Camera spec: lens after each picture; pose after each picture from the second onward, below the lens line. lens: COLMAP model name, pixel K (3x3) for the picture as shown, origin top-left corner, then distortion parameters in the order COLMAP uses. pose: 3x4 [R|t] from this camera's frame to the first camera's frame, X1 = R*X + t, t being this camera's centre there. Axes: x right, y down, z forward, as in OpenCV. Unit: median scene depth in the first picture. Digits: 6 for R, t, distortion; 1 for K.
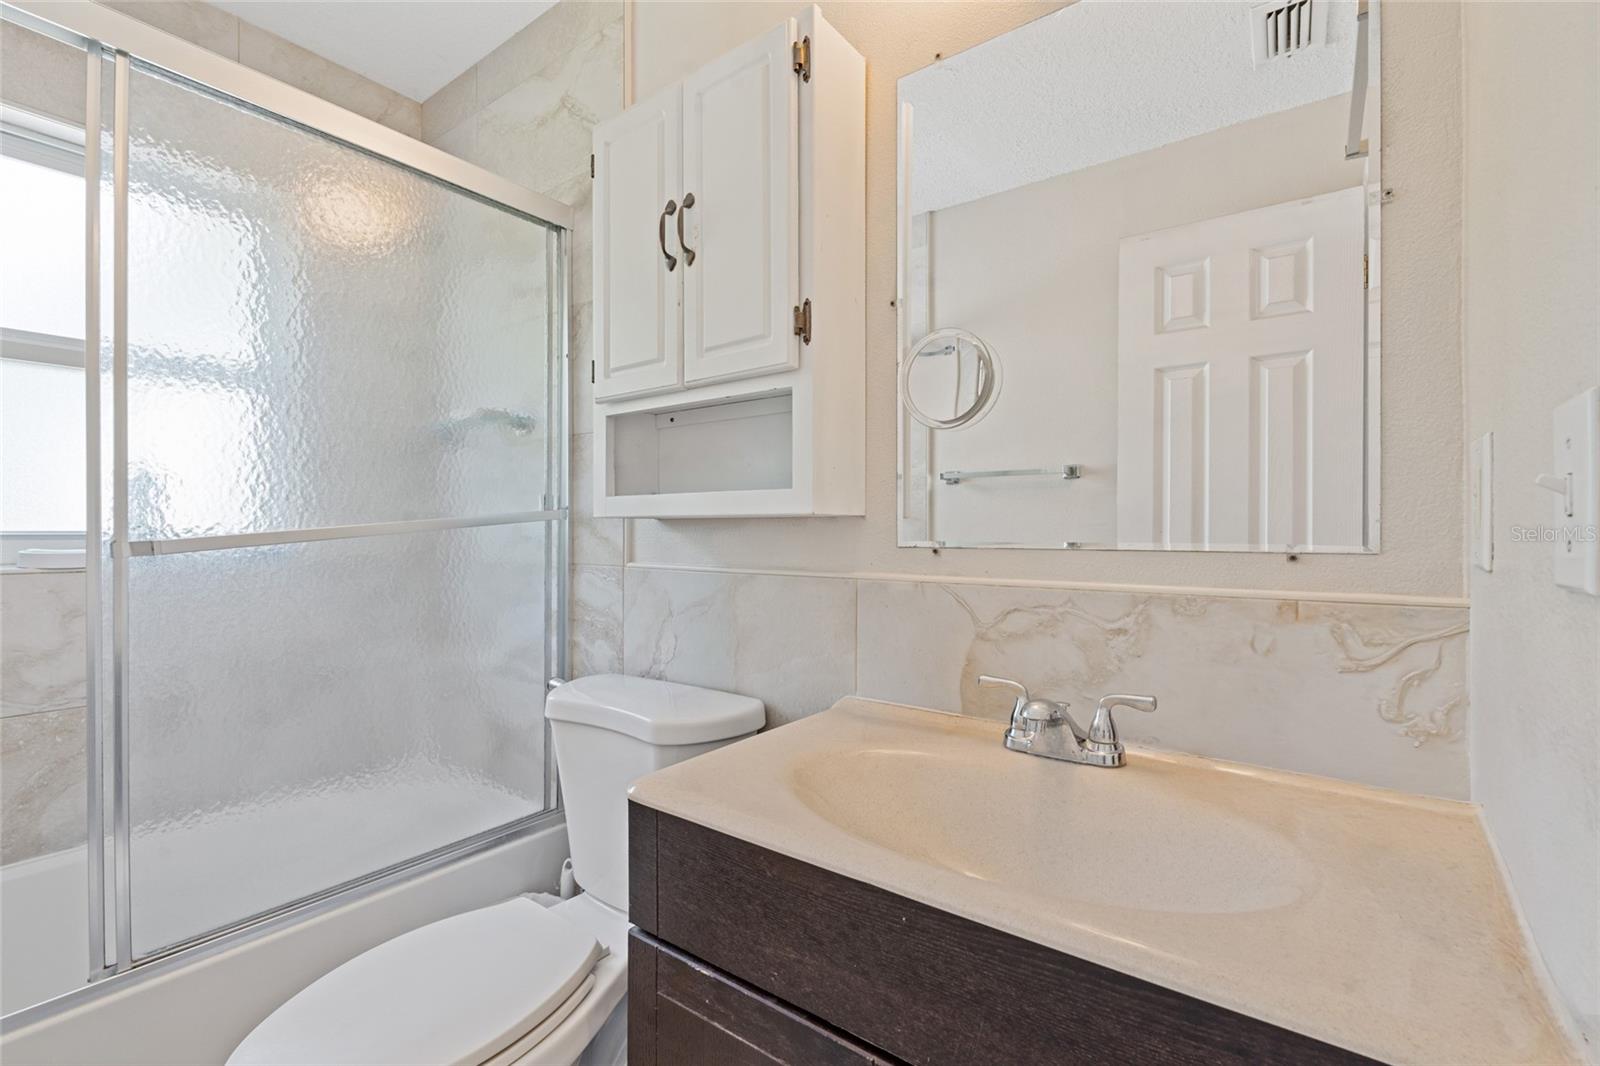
lens RADIAL K [[703.8, 0, 805.0], [0, 703.8, 527.7], [0, 0, 1]] dist [-0.002828, 0.000569]
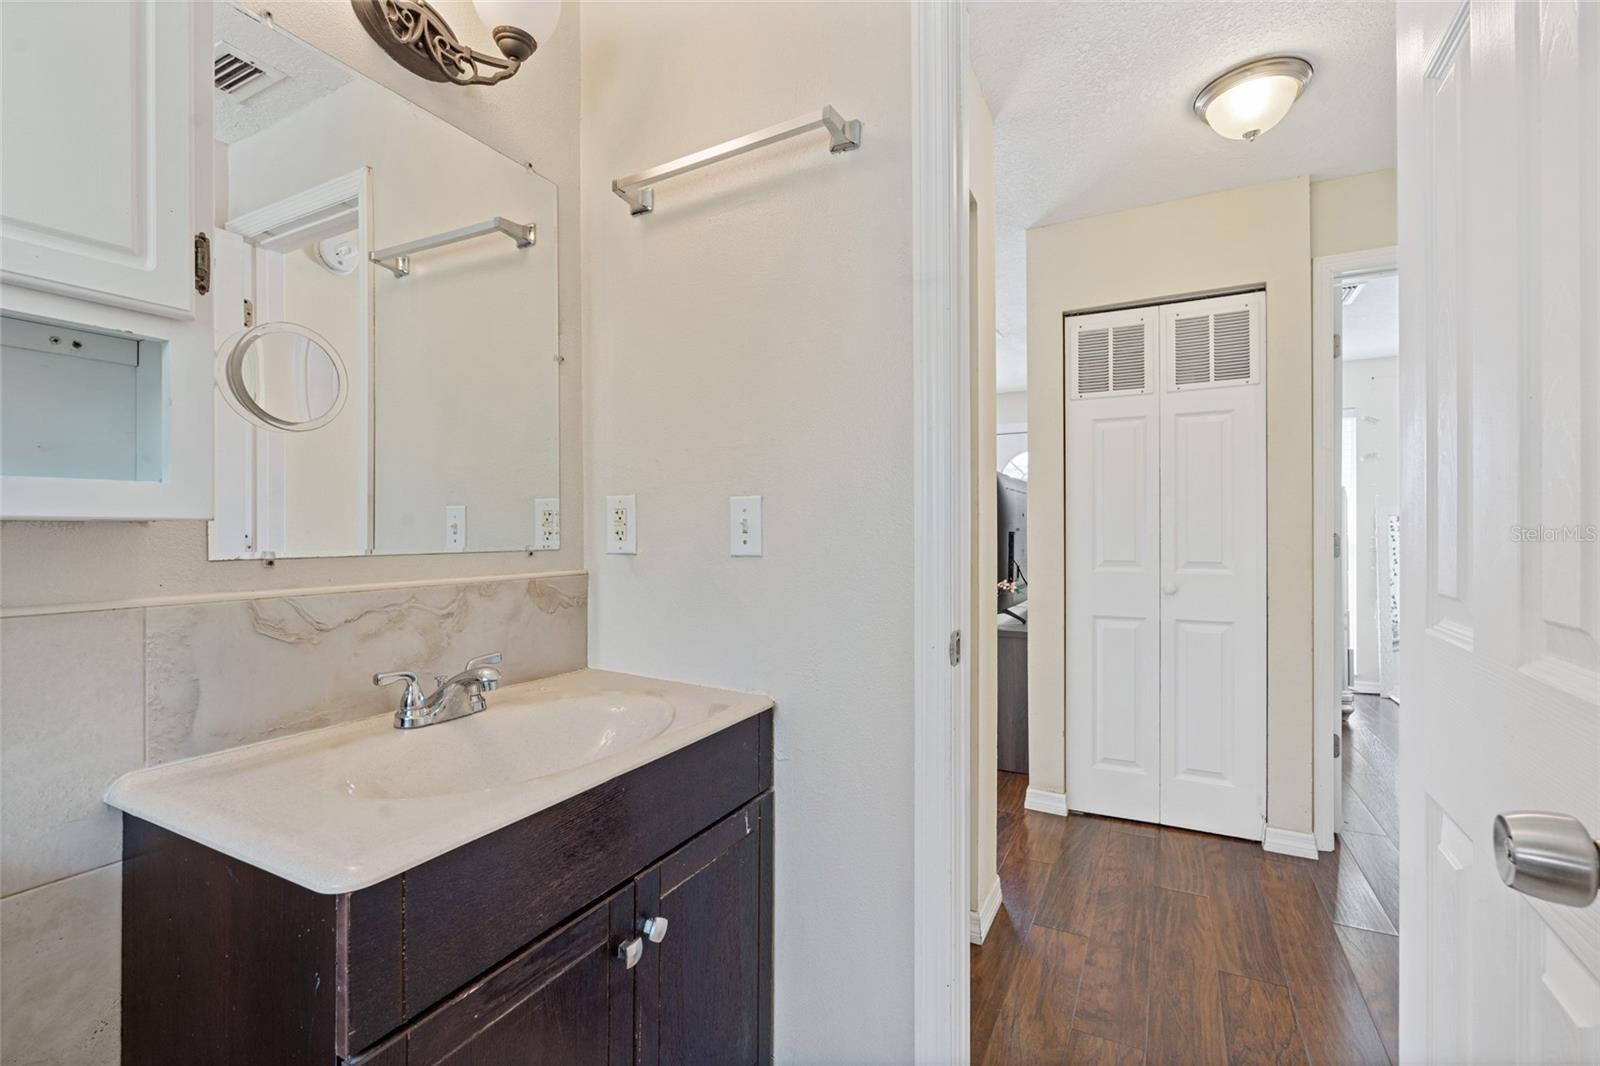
lens RADIAL K [[703.8, 0, 805.0], [0, 703.8, 527.7], [0, 0, 1]] dist [-0.002828, 0.000569]
pose [[-0.173939, 0.008956, 0.984716, -0.965455], [0.000055, 0.999959, -0.009085, -0.003276], [-0.984756, -0.001526, -0.173932, 0.578481]]
